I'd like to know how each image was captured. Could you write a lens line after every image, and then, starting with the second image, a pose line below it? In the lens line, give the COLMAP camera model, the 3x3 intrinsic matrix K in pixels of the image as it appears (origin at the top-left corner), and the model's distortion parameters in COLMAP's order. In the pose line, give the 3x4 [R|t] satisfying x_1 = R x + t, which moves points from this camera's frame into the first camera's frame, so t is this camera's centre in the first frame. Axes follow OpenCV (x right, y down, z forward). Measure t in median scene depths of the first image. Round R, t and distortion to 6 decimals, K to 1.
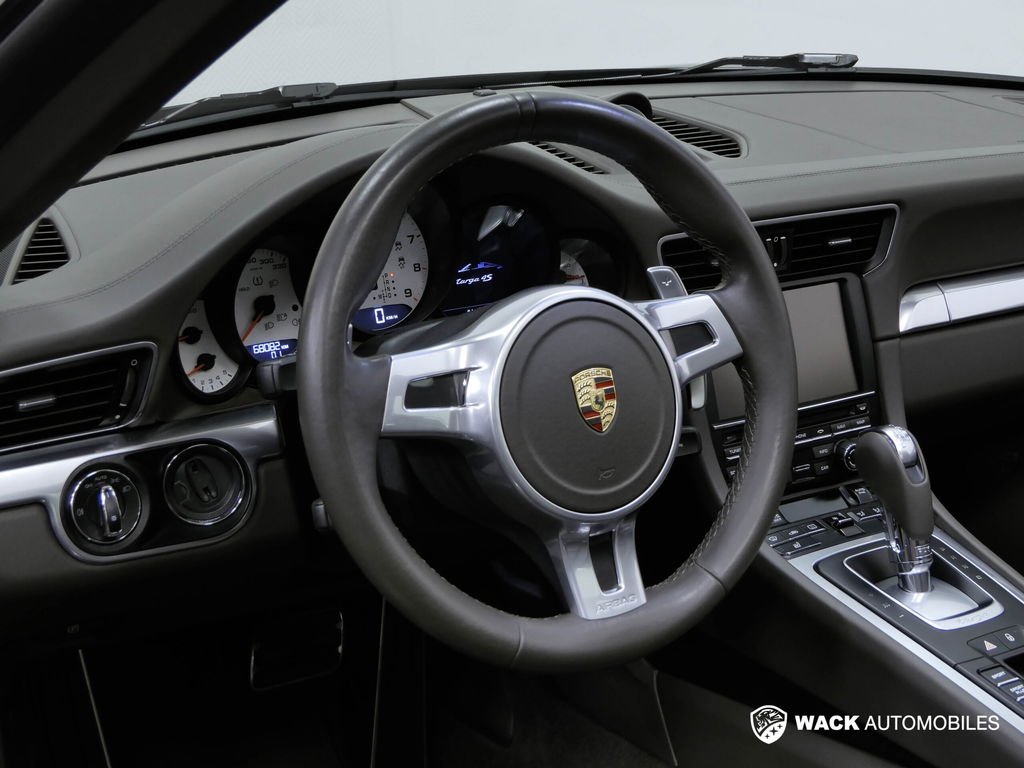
lens RADIAL K [[1837.7, 0, 514.4], [0, 1837.7, 384.7], [0, 0, 1]] dist [-0.007085, 0.000000]
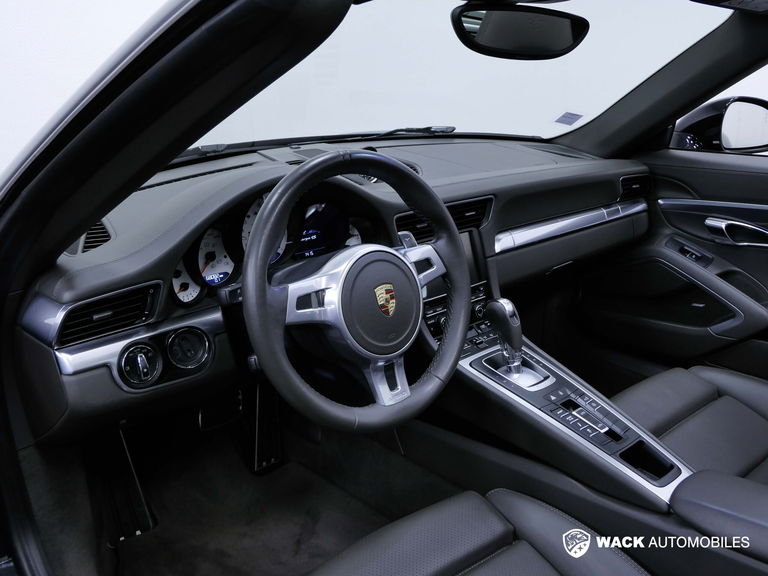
lens RADIAL K [[751.1, 0, 382.3], [0, 751.1, 291.0], [0, 0, 1]] dist [-0.003696, 0.000000]
pose [[0.988648, -0.044826, 0.143409, -0.072246], [0.039123, 0.998337, 0.042343, -0.034090], [-0.145069, -0.036251, 0.988757, 0.154995]]
